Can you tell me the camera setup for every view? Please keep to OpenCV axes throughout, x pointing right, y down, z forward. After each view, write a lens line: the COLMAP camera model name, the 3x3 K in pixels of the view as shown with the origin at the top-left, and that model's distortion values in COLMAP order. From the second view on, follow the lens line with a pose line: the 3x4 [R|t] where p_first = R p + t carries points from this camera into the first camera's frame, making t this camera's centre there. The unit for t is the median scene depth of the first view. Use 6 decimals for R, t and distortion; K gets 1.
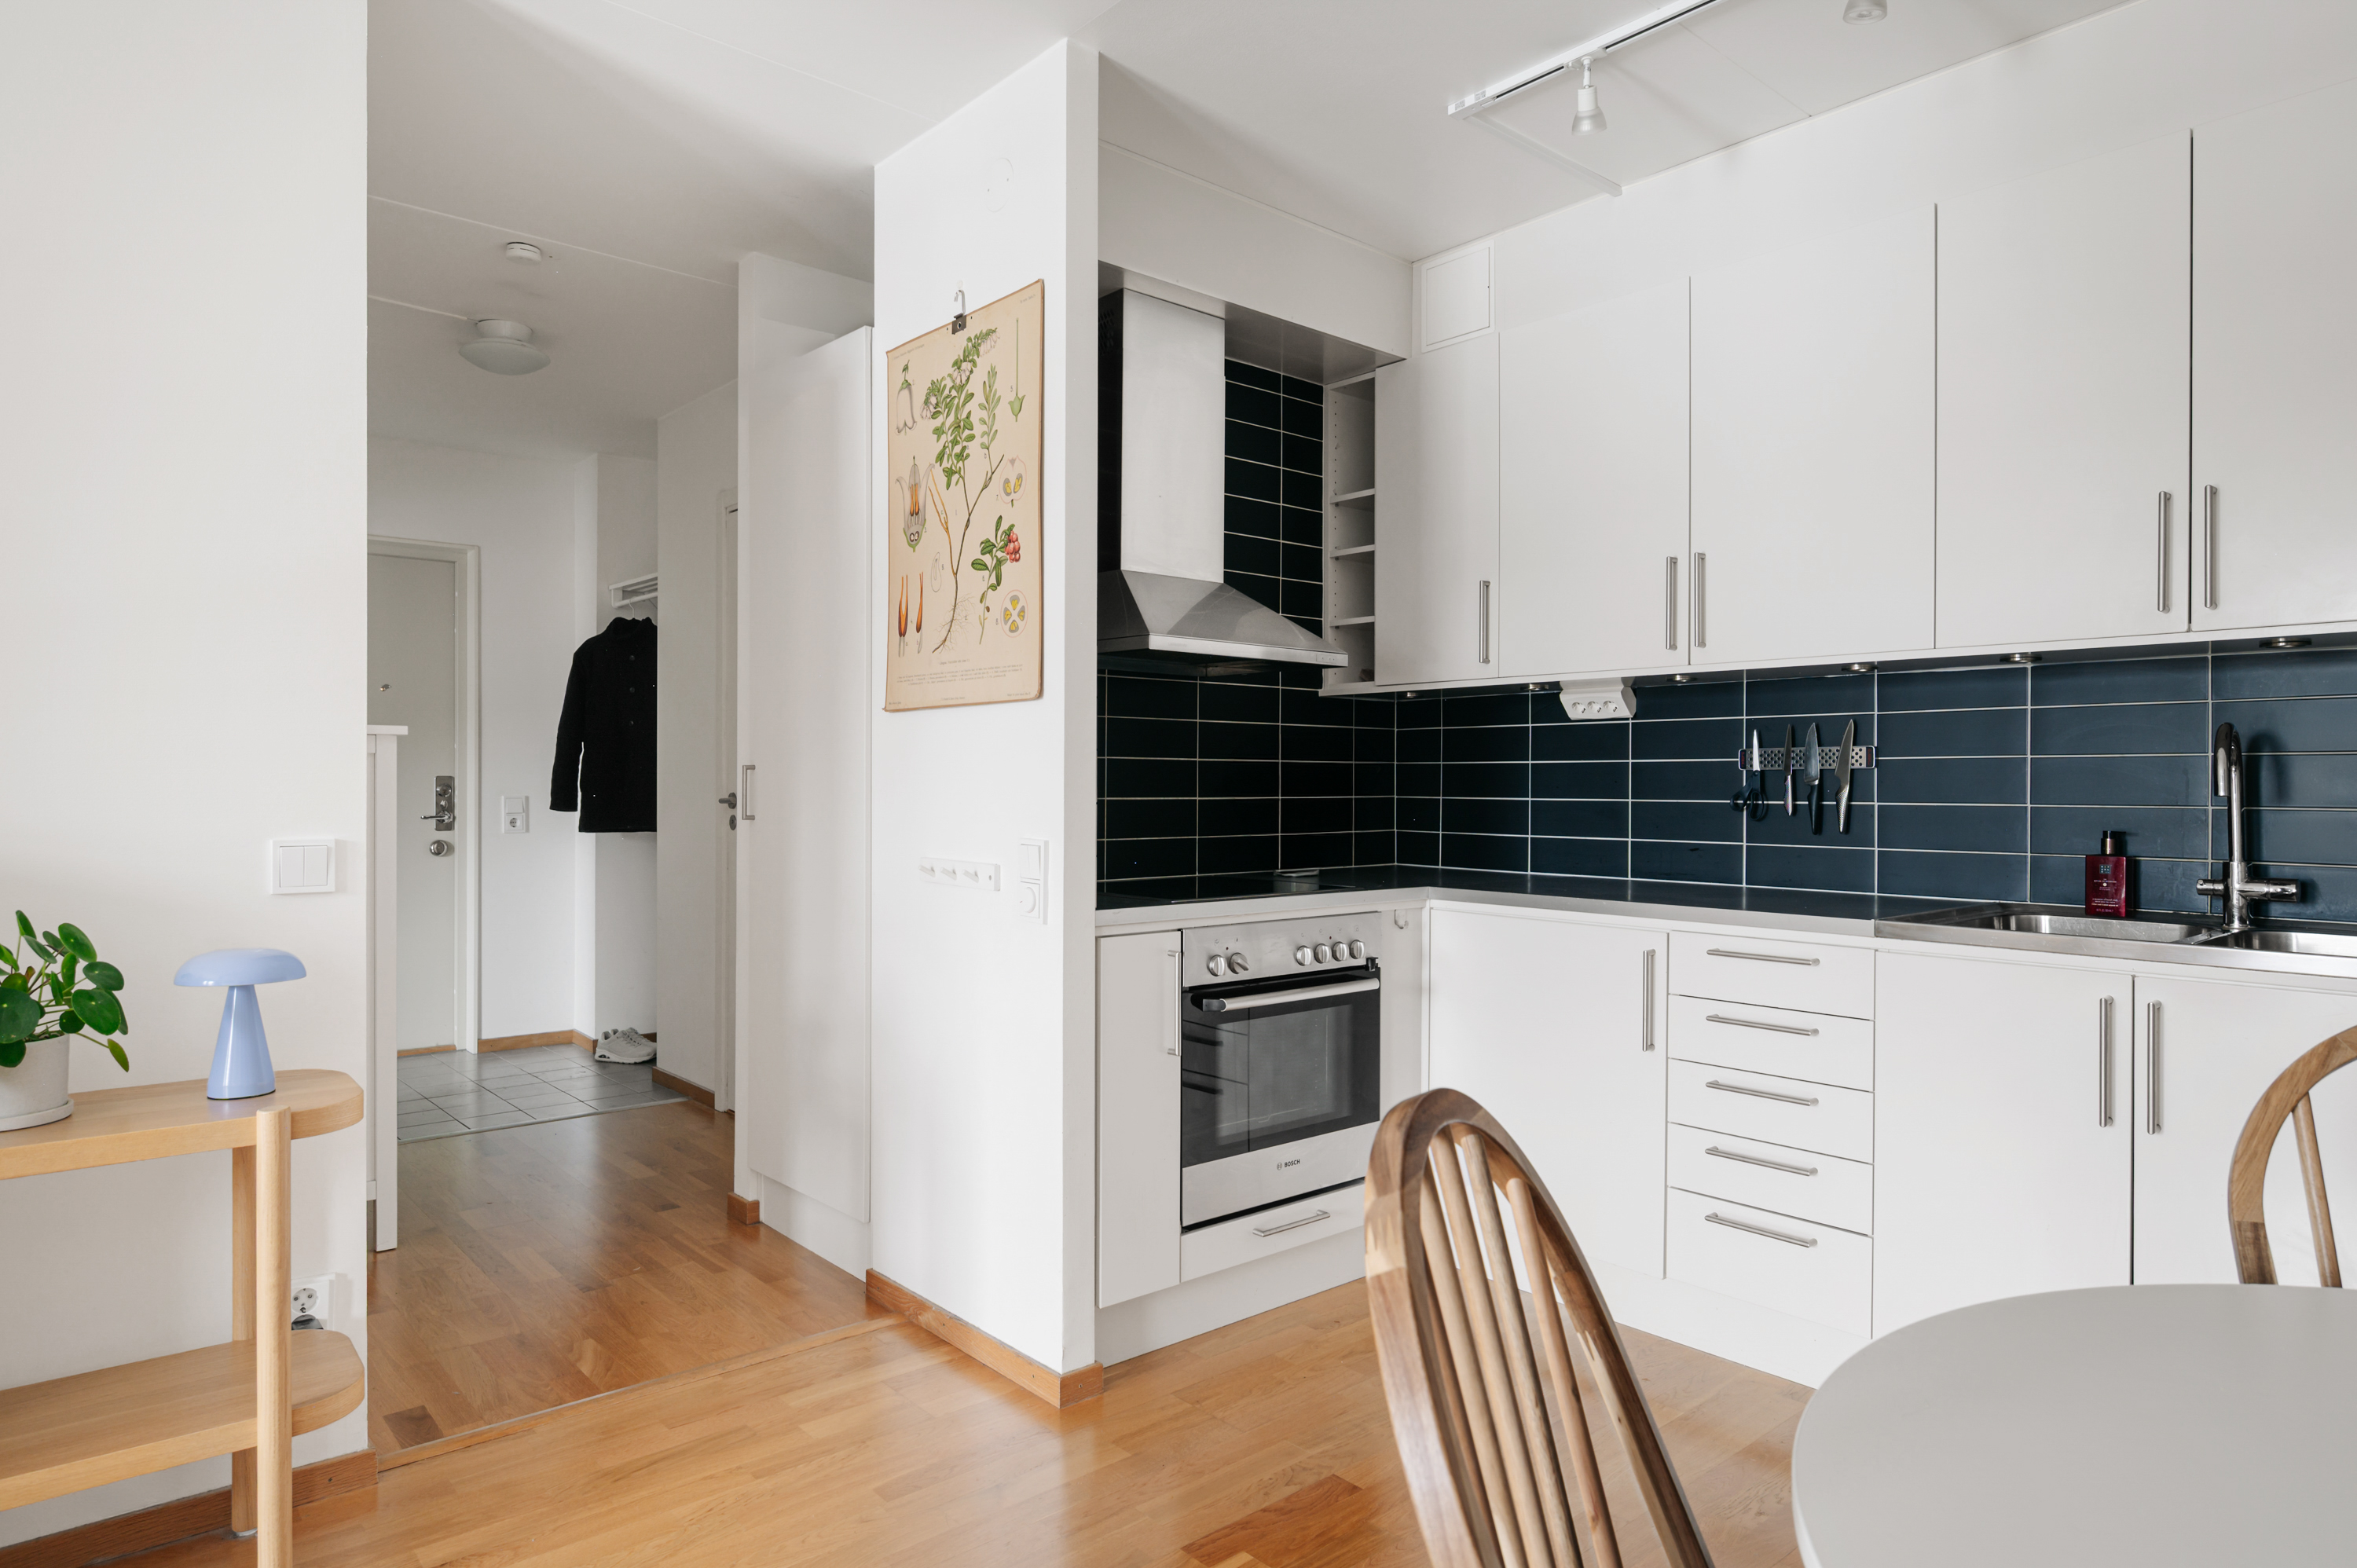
lens RADIAL K [[1372.6, 0, 1178.5], [0, 1372.6, 784.0], [0, 0, 1]] dist [-0.000281, -0.000560]
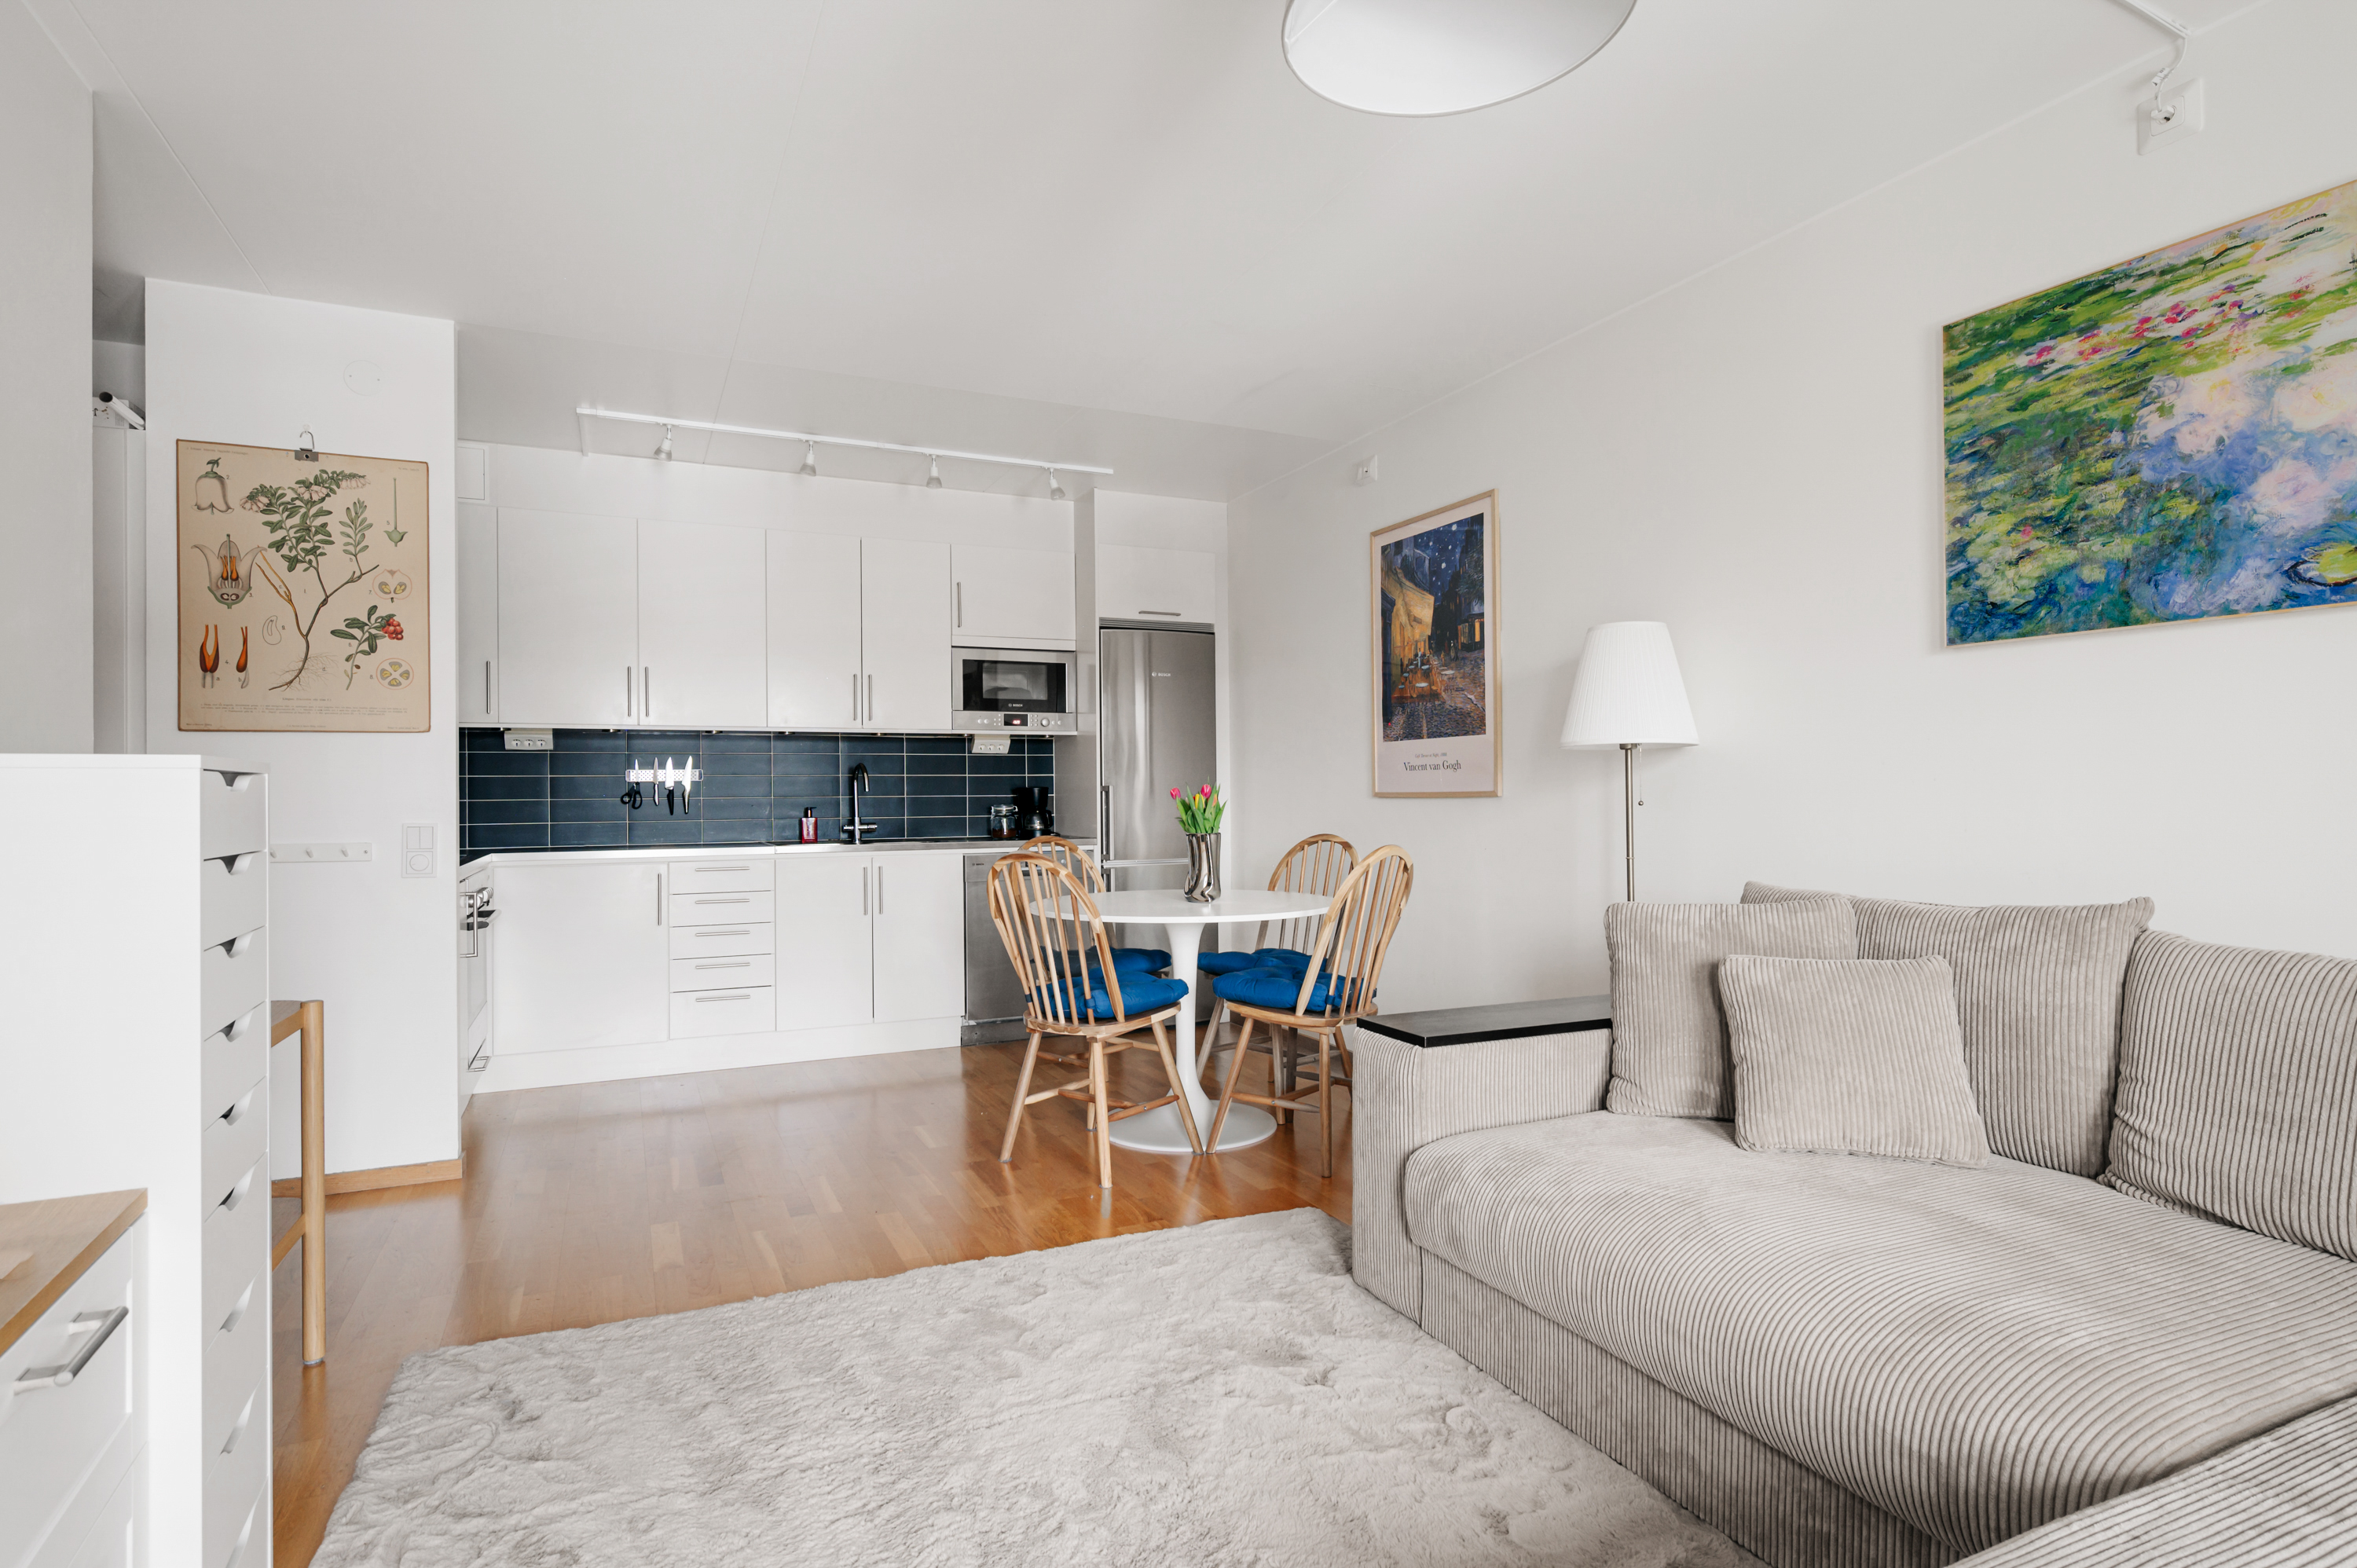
lens RADIAL K [[1196.1, 0, 1178.5], [0, 1196.1, 784.0], [0, 0, 1]] dist [-0.001281, -0.000224]
pose [[0.273413, 0.002716, 0.961893, -1.084132], [0.011492, 0.999915, -0.006090, 0.013417], [-0.961828, 0.012719, 0.273358, -0.170972]]
